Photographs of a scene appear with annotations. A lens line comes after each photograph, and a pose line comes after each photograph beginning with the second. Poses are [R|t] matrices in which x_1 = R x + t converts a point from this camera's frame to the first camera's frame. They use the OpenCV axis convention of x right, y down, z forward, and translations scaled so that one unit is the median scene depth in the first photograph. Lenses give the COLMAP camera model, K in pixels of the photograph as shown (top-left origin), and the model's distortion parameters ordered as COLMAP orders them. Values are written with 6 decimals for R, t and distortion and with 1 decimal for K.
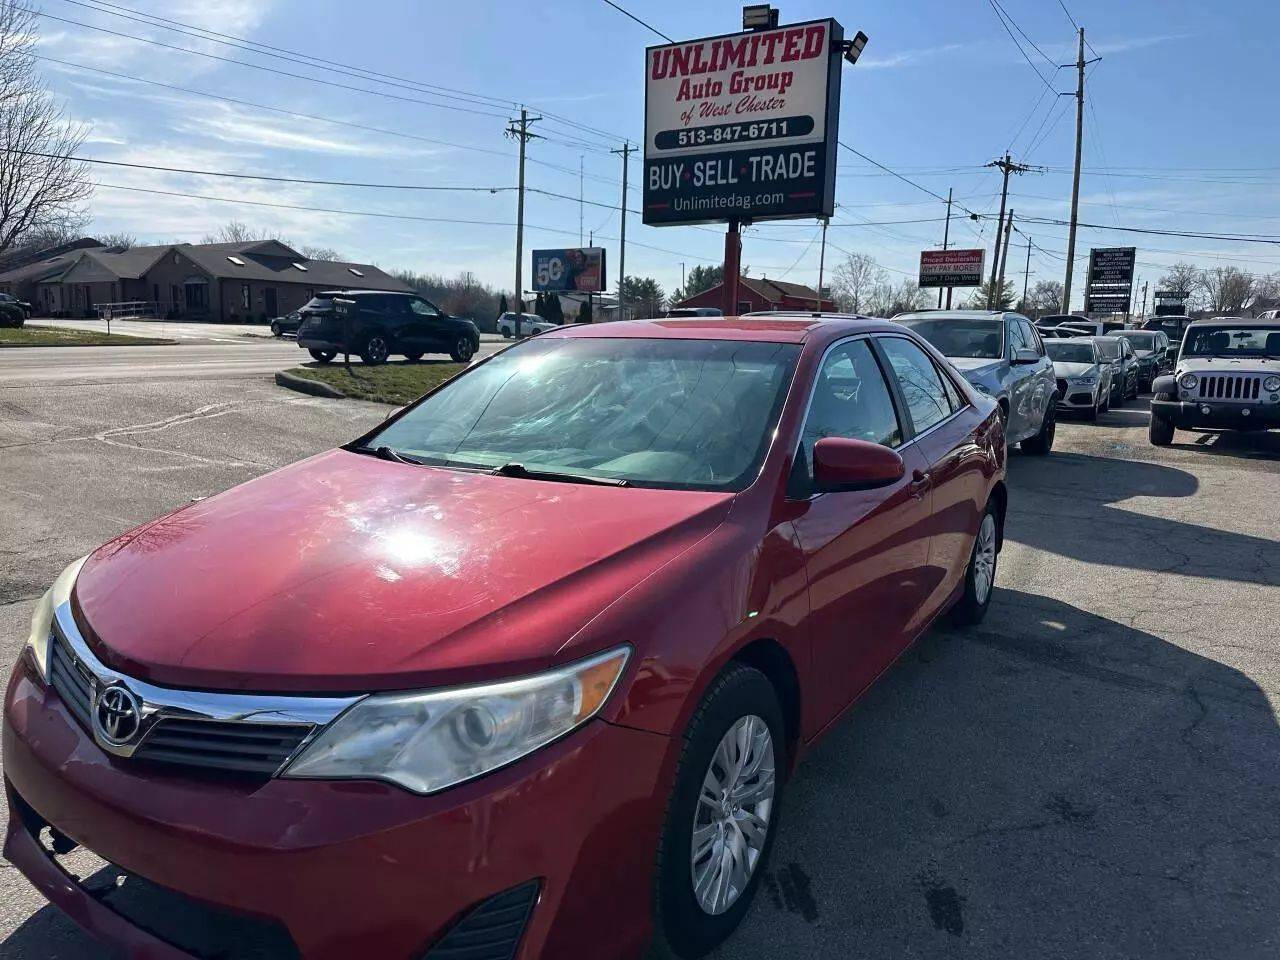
lens RADIAL K [[888.6, 0, 632.7], [0, 888.6, 483.9], [0, 0, 1]] dist [0.045214, -0.062140]
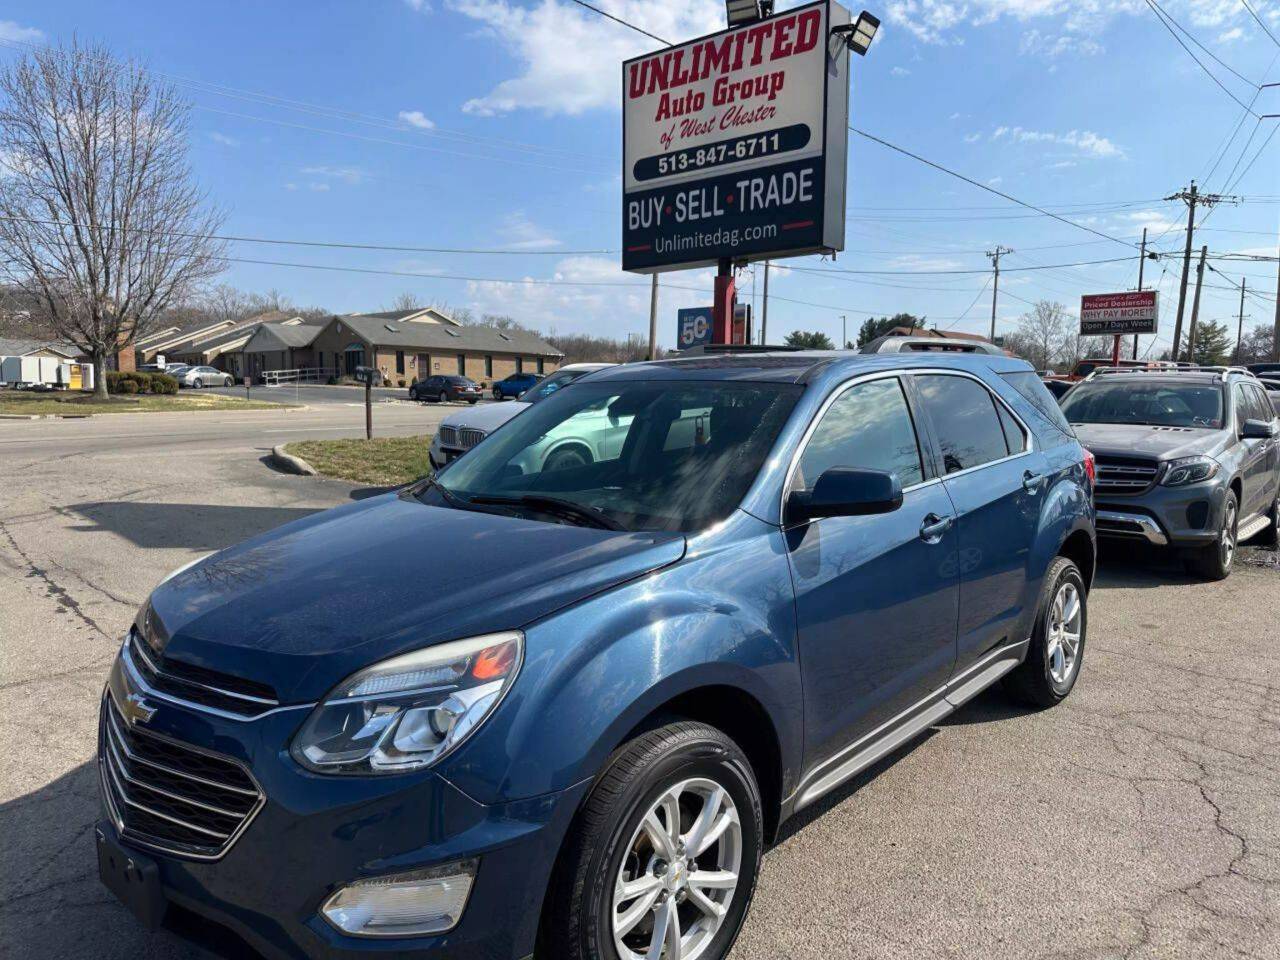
lens RADIAL K [[890.3, 0, 640.7], [0, 890.3, 488.8], [0, 0, 1]] dist [0.049364, -0.074084]
pose [[0.983267, 0.004928, -0.182101, 0.188782], [-0.015332, 0.998326, -0.055772, -0.046106], [0.181521, 0.057631, 0.981697, 0.212814]]
